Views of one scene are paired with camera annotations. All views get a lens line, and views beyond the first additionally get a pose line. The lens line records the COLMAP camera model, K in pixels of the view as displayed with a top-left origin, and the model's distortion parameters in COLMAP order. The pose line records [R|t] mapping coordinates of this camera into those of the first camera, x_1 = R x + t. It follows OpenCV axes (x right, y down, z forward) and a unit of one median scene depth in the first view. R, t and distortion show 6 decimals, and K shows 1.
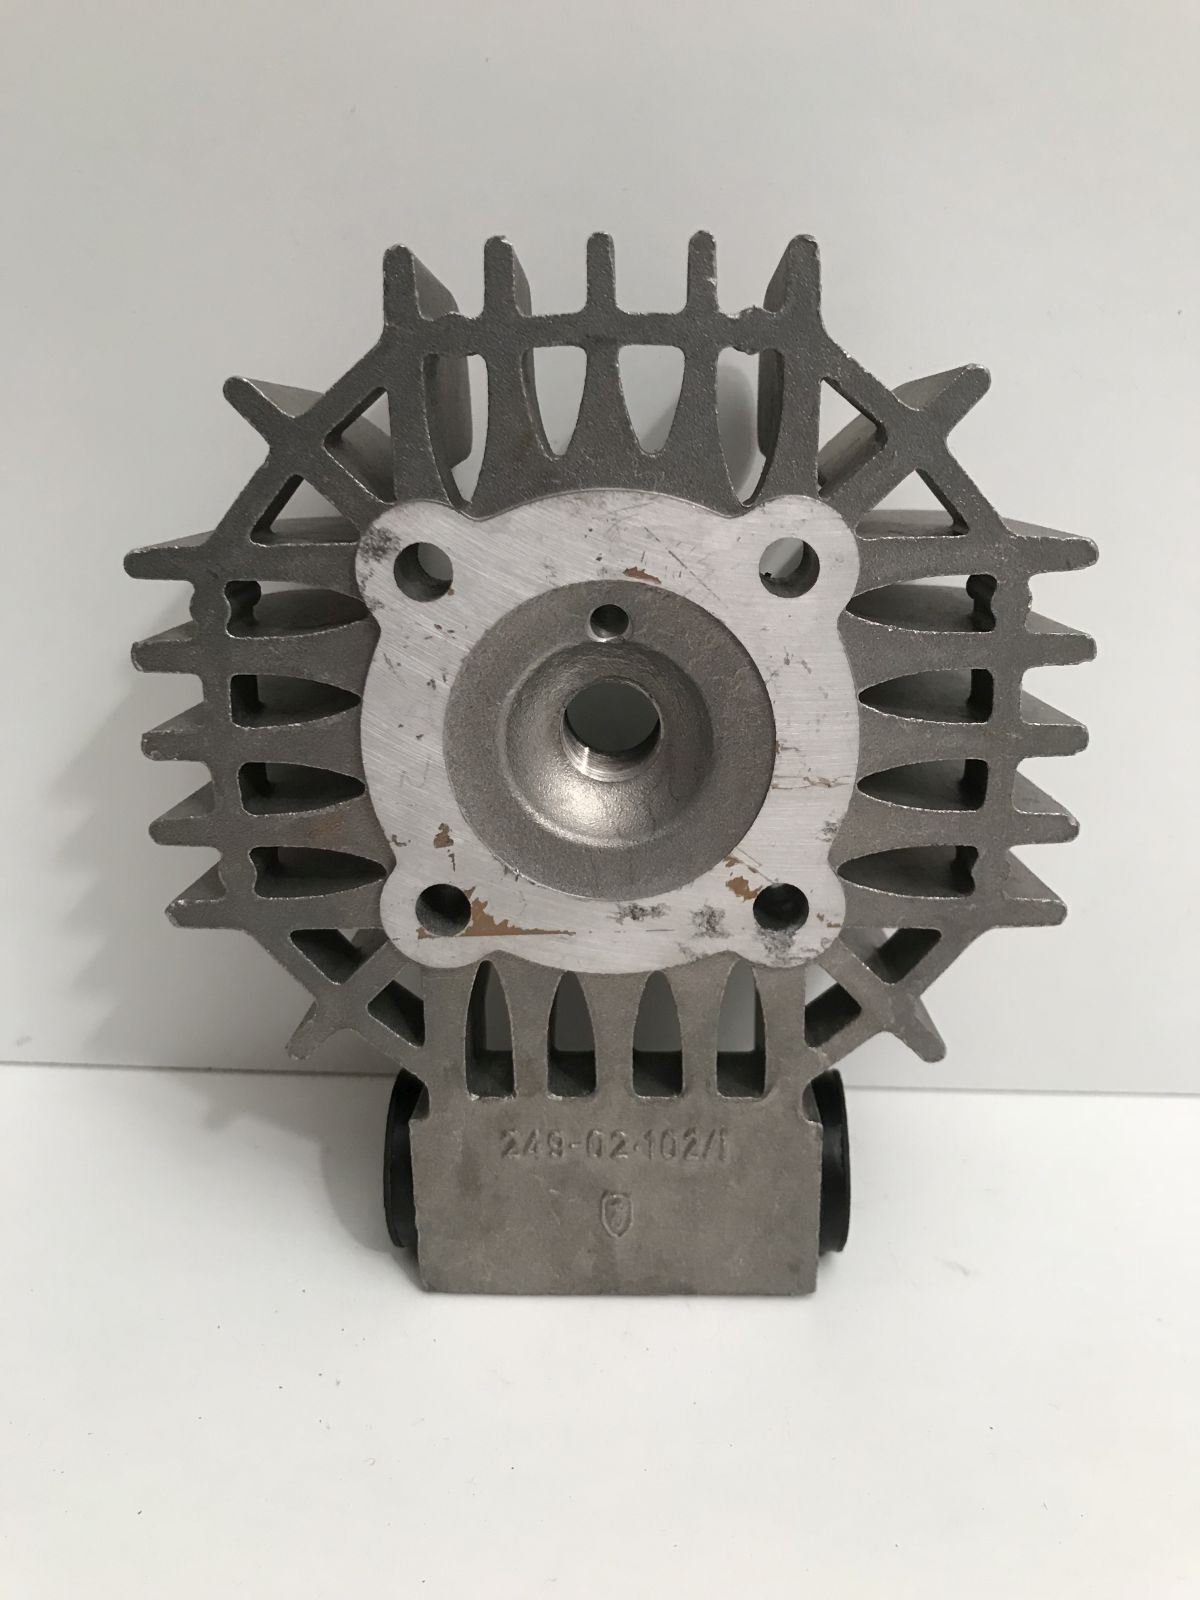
lens RADIAL K [[1314.1, 0, 621.3], [0, 1314.1, 812.4], [0, 0, 1]] dist [0.031470, -0.147263]
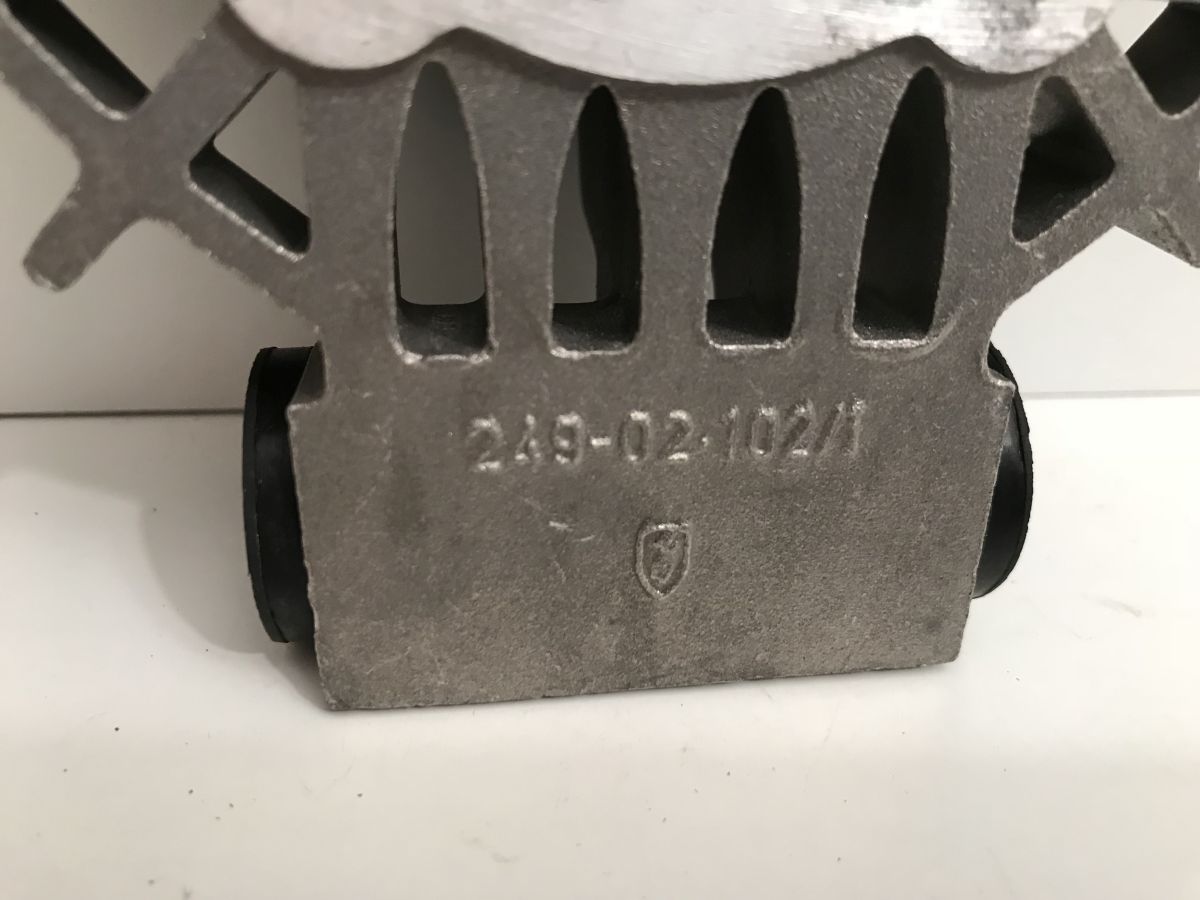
lens RADIAL K [[985.5, 0, 603.1], [0, 985.5, 443.2], [0, 0, 1]] dist [0.031470, -0.147263]
pose [[0.982668, -0.039870, 0.181034, -0.107913], [0.017530, 0.992206, 0.123368, 0.199338], [-0.184542, -0.118056, 0.975709, 0.578815]]
